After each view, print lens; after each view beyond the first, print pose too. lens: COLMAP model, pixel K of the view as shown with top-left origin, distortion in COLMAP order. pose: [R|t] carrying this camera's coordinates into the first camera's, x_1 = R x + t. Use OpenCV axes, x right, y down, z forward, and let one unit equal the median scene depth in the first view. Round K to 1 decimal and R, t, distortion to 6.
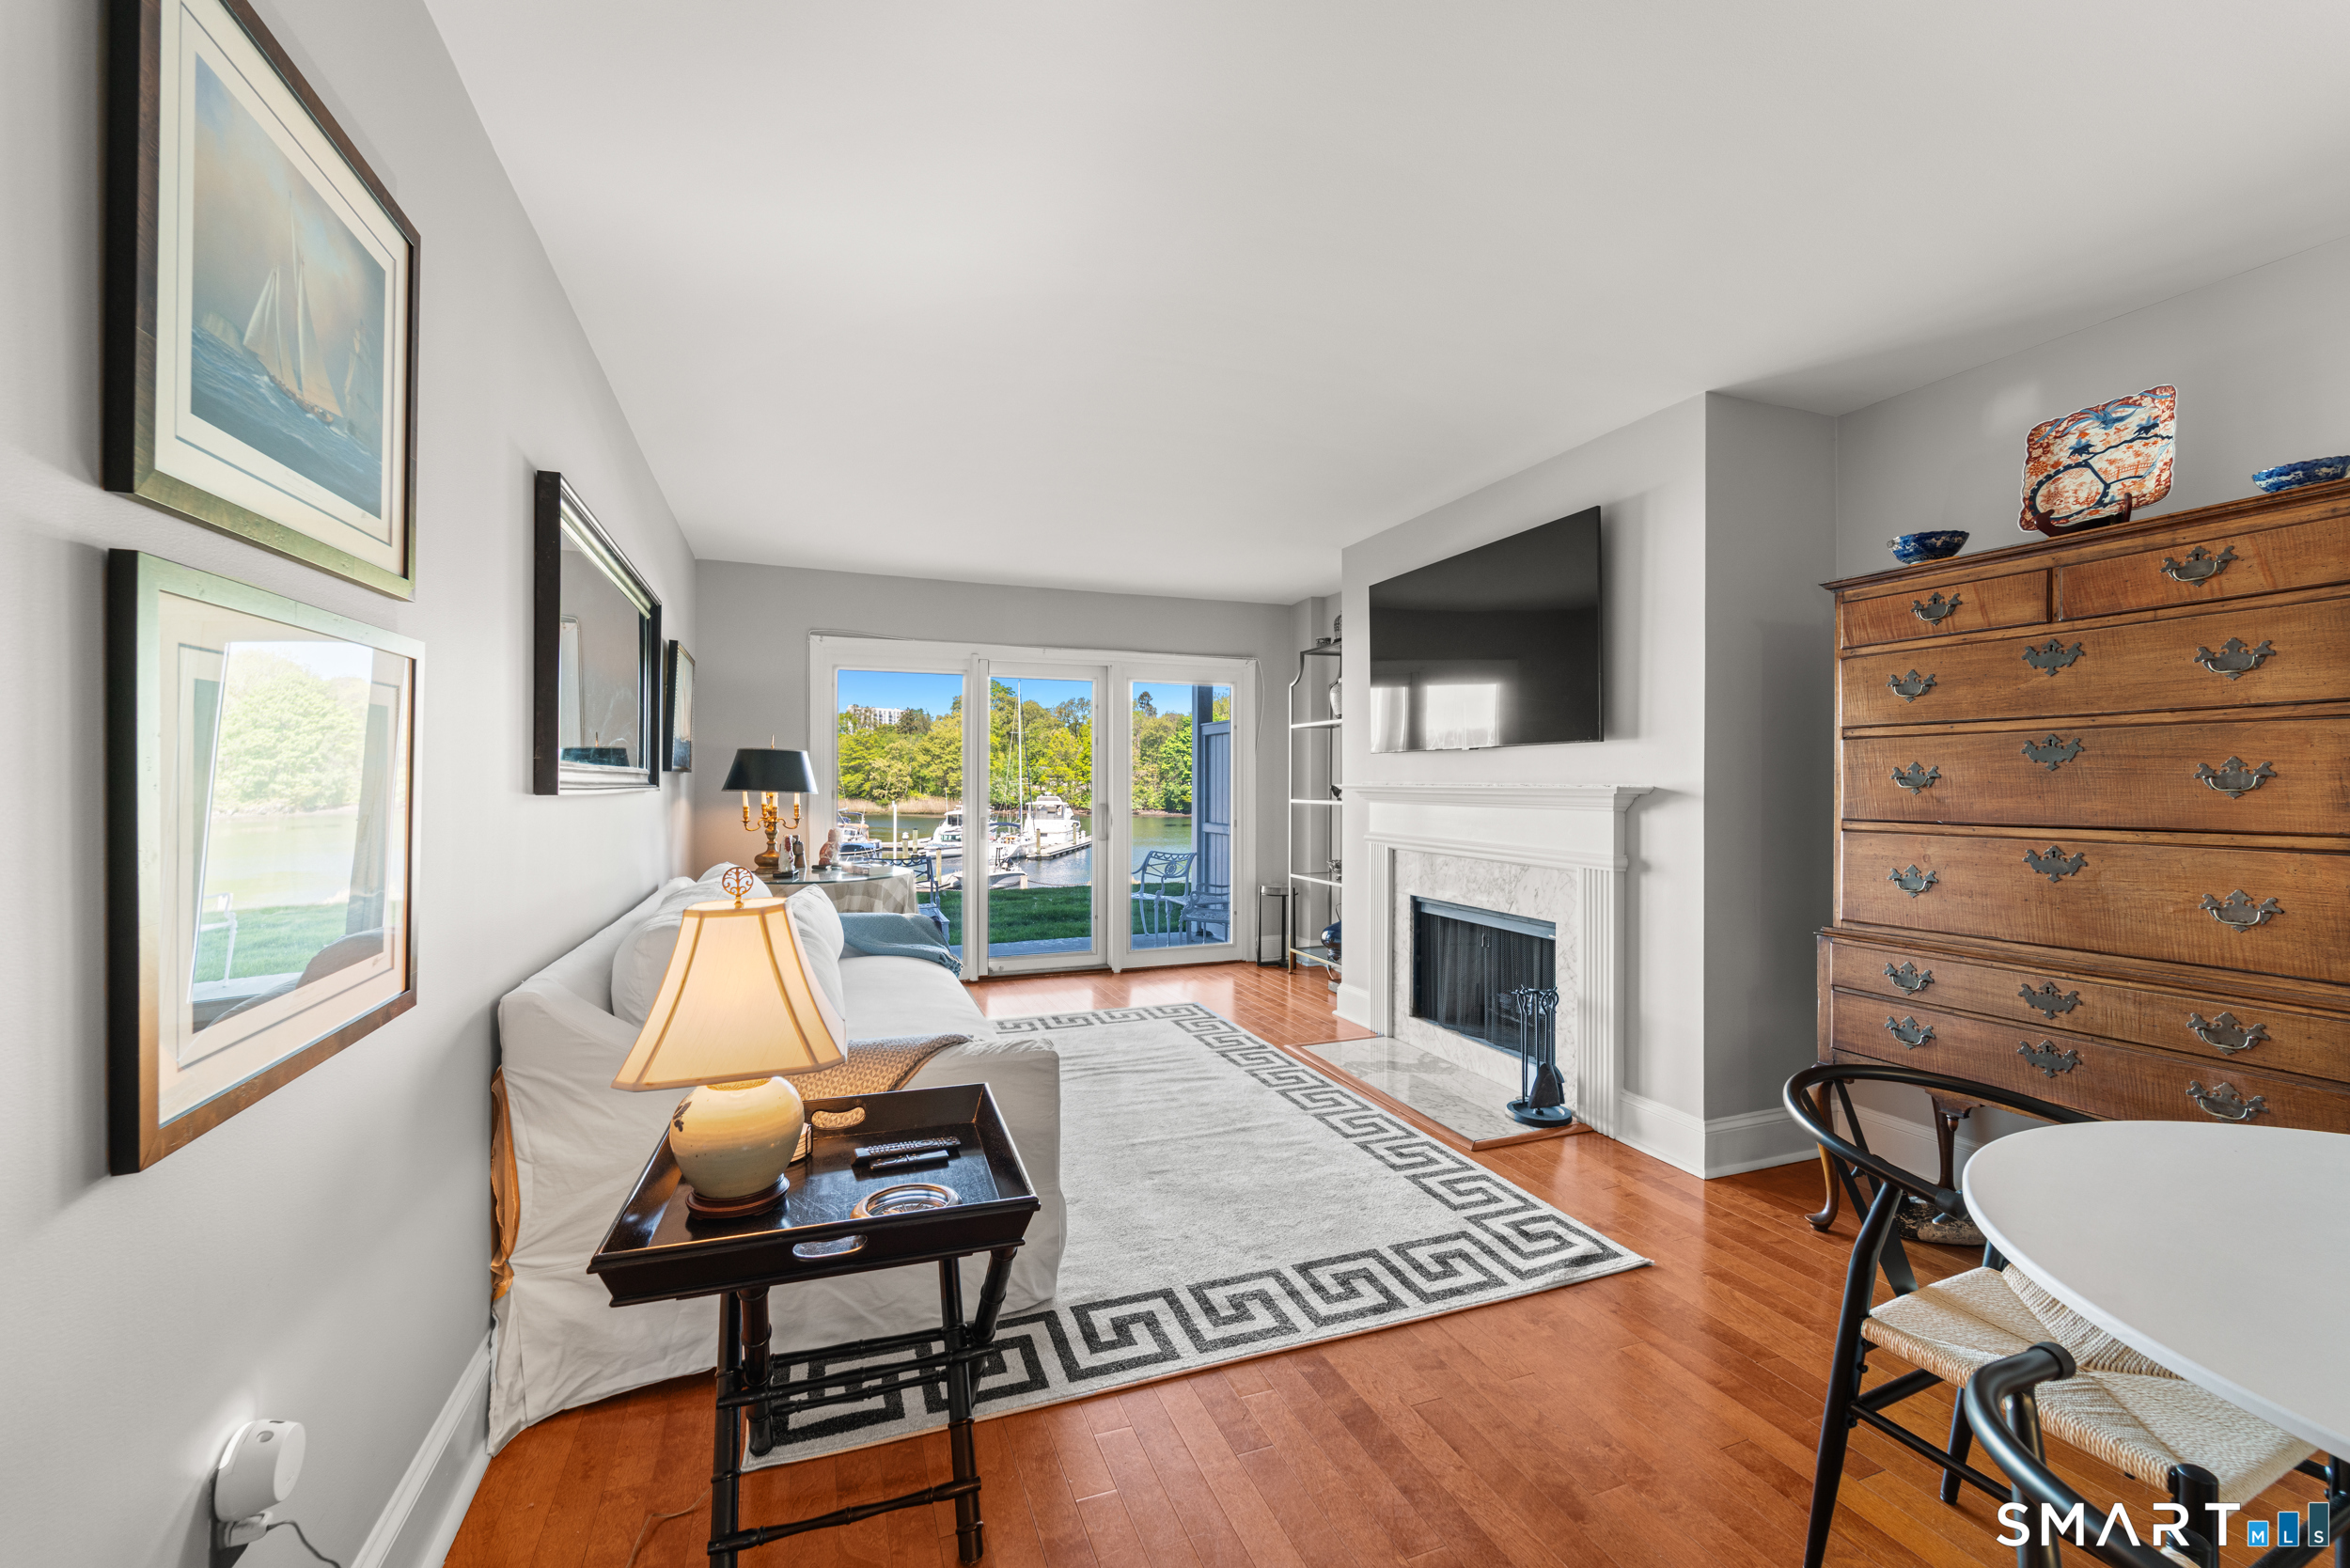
lens RADIAL K [[941.1, 0, 1166.5], [0, 941.1, 774.9], [0, 0, 1]] dist [-0.000841, -0.000348]
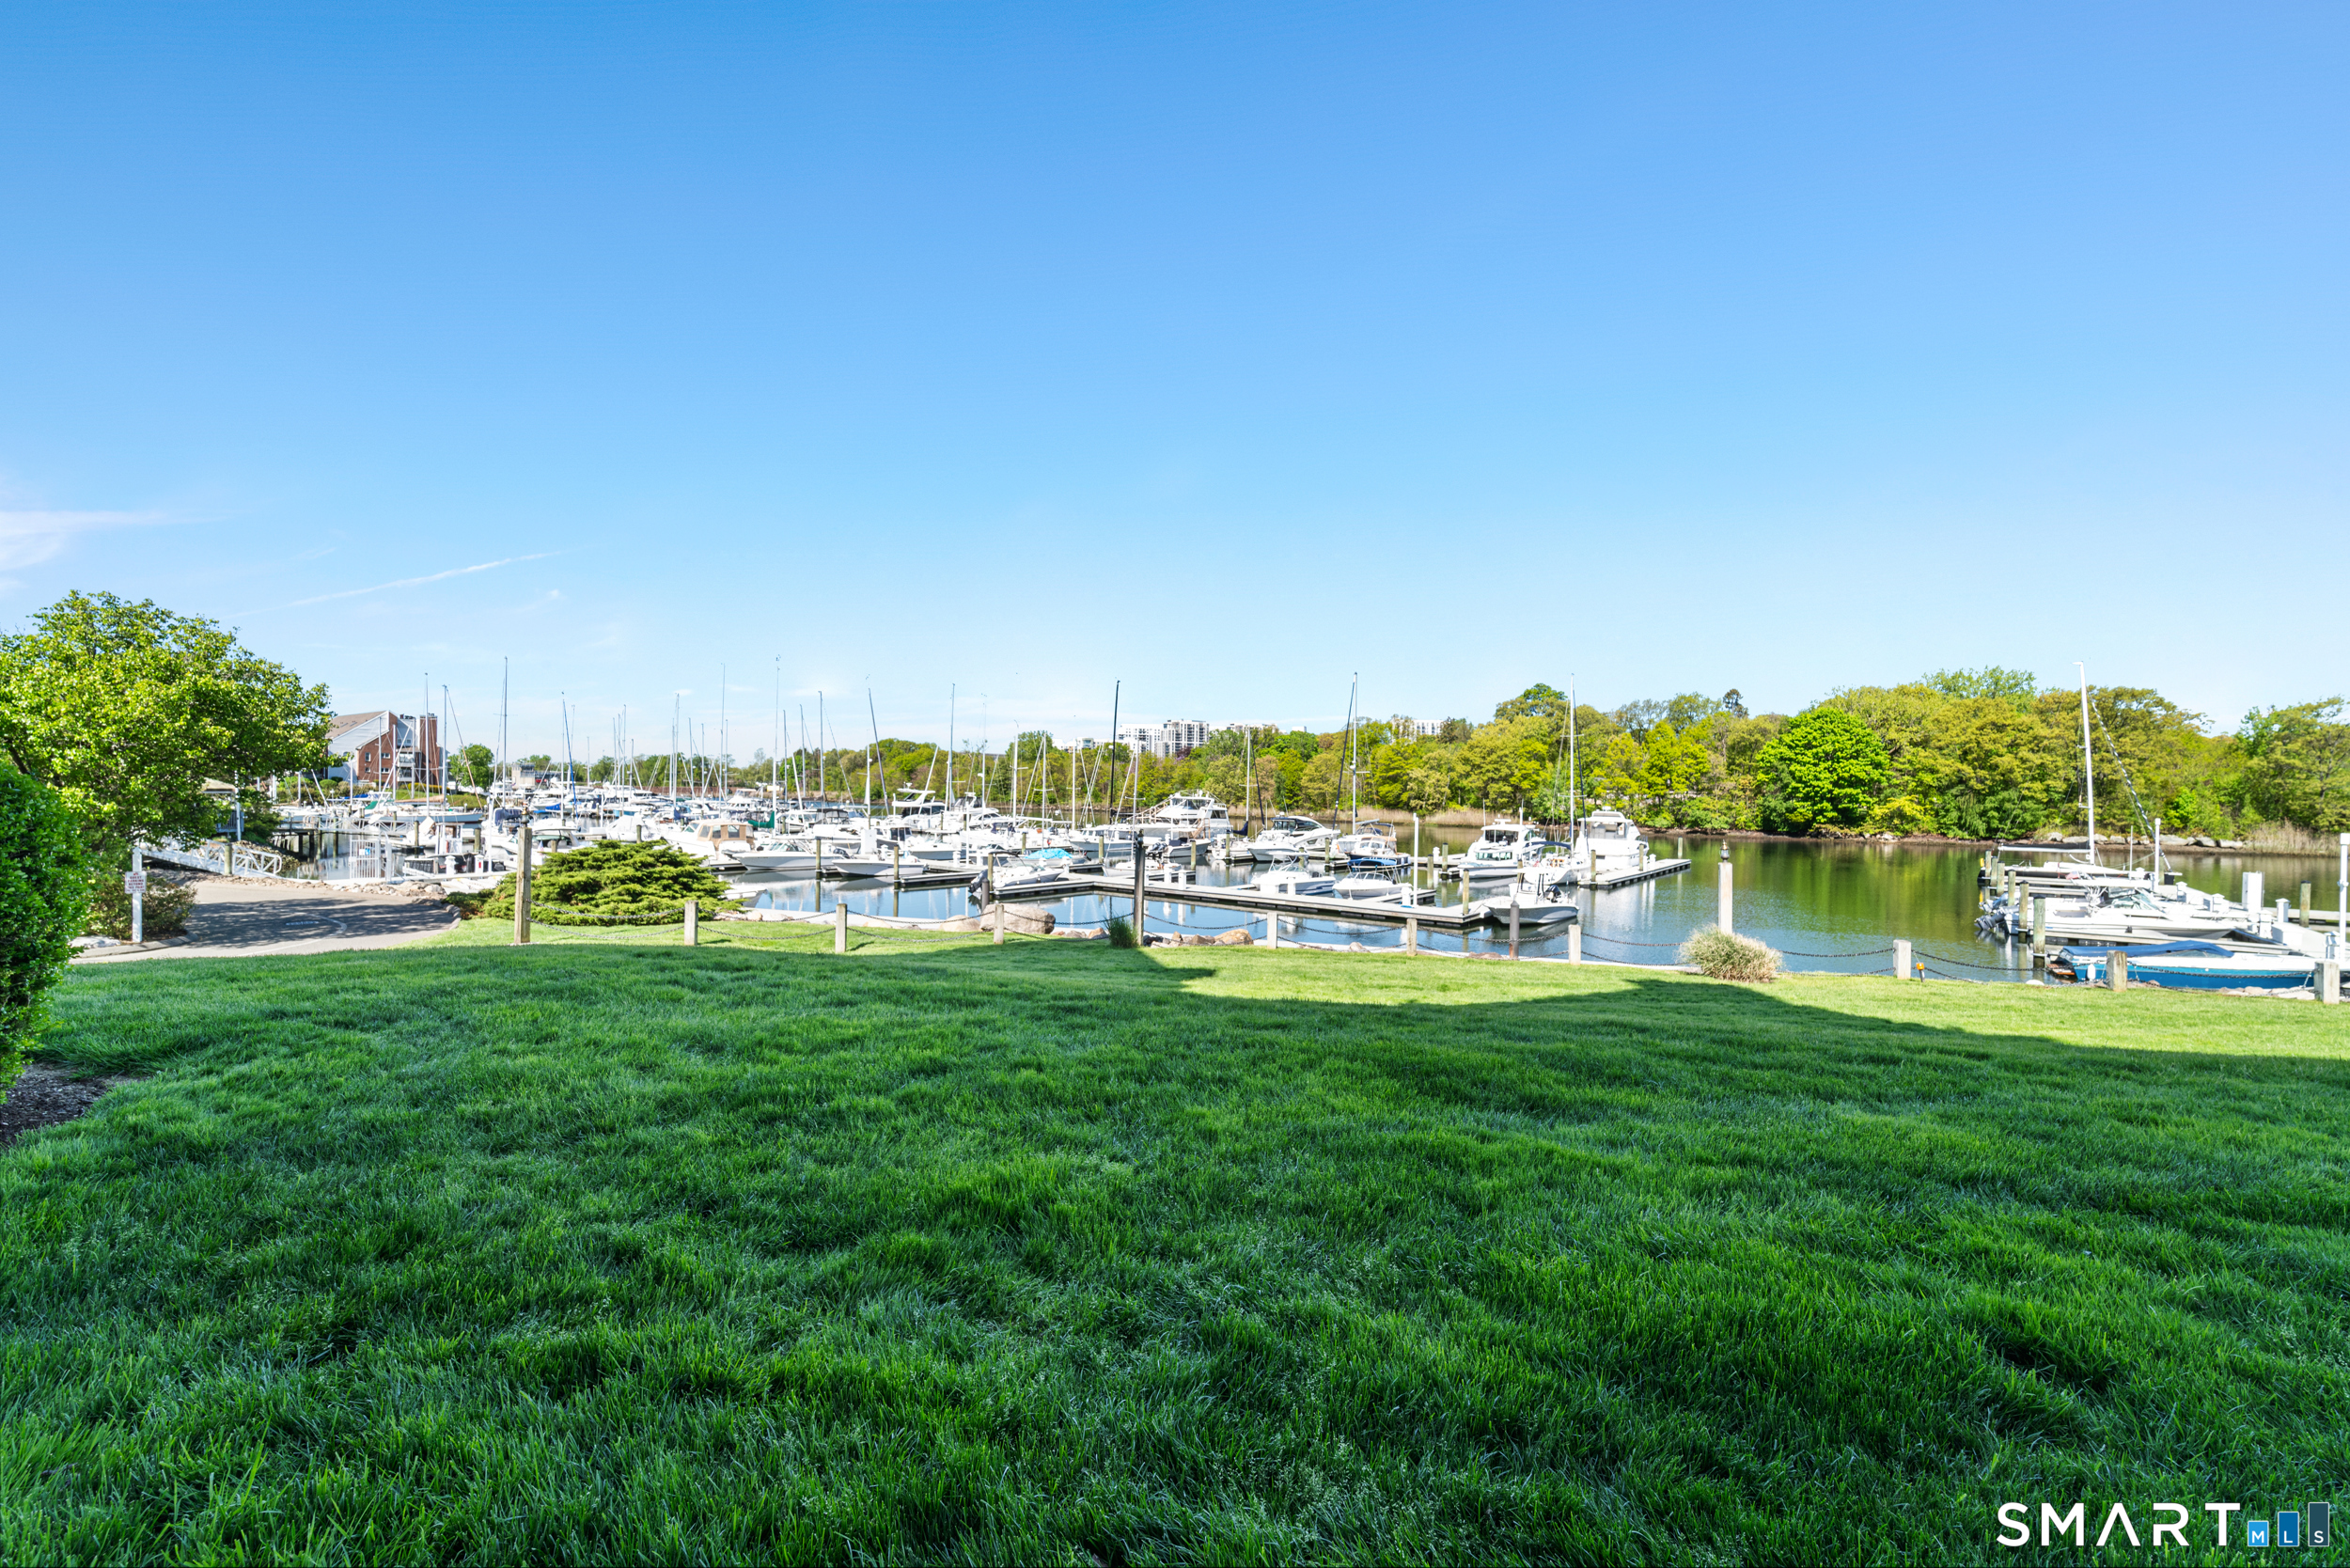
lens RADIAL K [[932.2, 0, 1171.6], [0, 932.2, 788.2], [0, 0, 1]] dist [-0.001305, -0.001525]
pose [[0.847486, 0.010259, -0.530718, -0.286462], [-0.008928, 0.999947, 0.005072, 0.022714], [0.530742, 0.000440, 0.847533, 1.852659]]
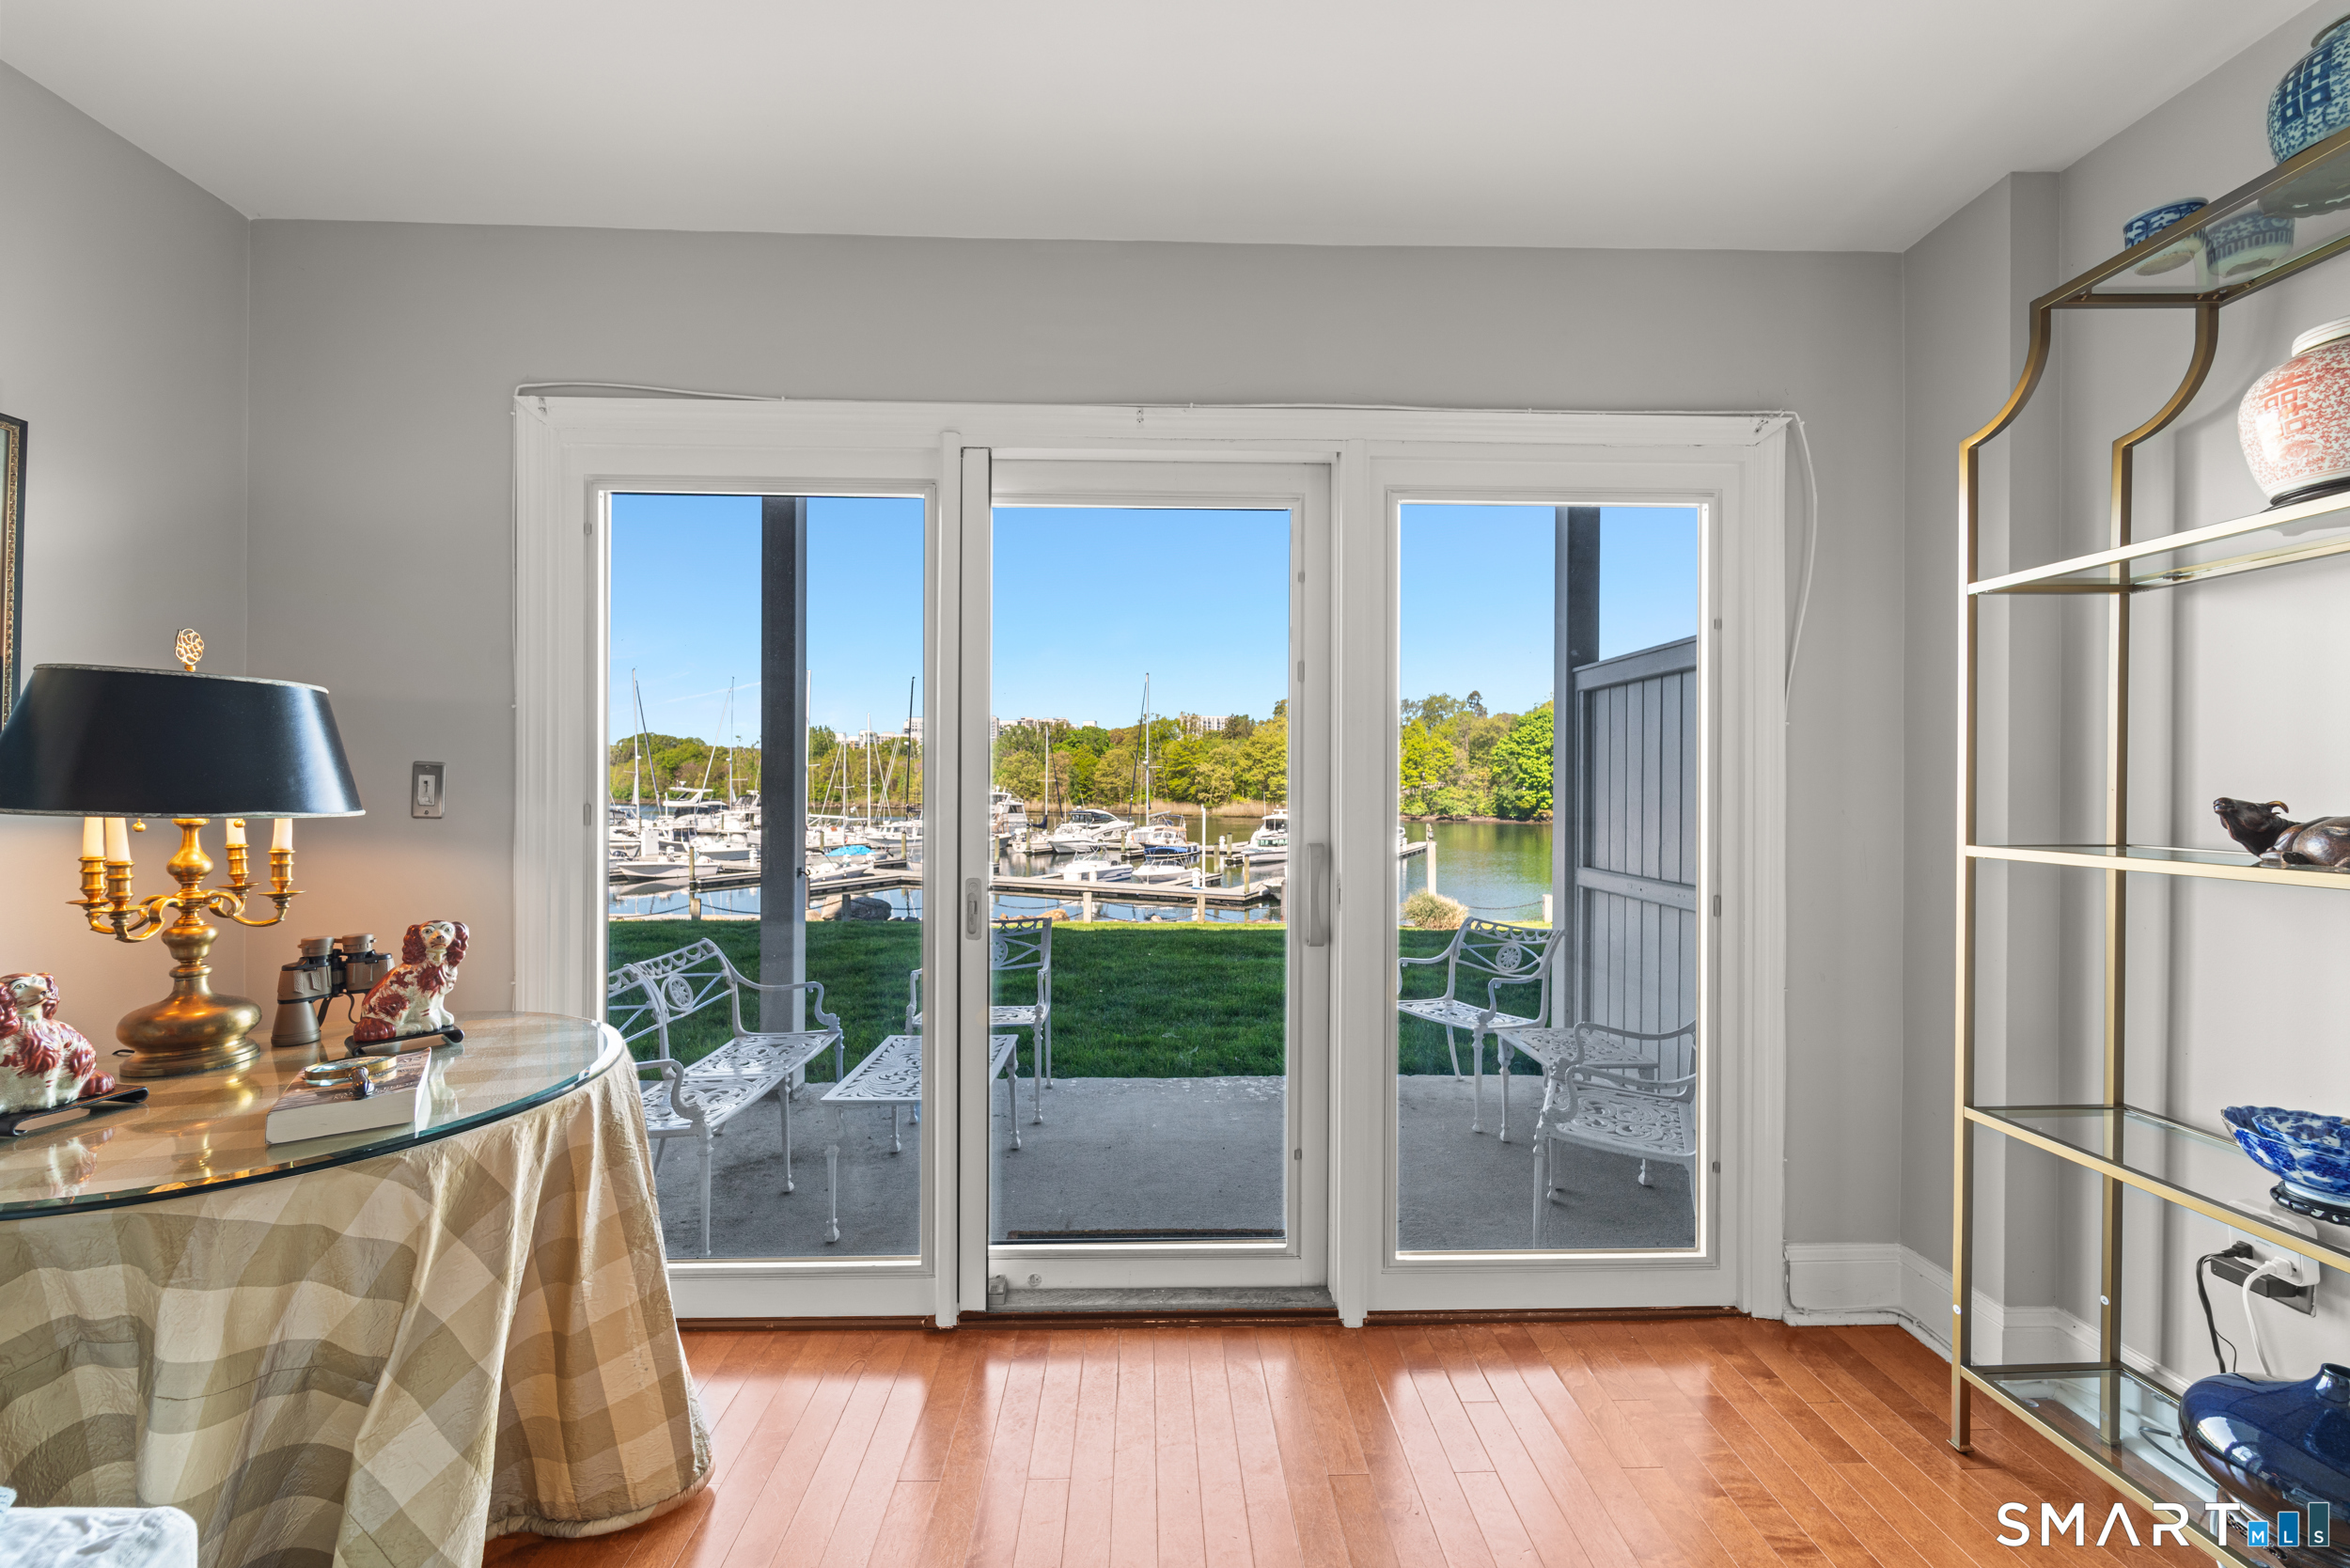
lens RADIAL K [[935.5, 0, 1175.0], [0, 935.5, 784.0], [0, 0, 1]] dist [-0.000143, -0.000102]
pose [[0.945182, 0.002058, -0.326537, -0.002077], [-0.000340, 0.999986, 0.005317, 0.008082], [0.326543, -0.004915, 0.945169, 0.897740]]
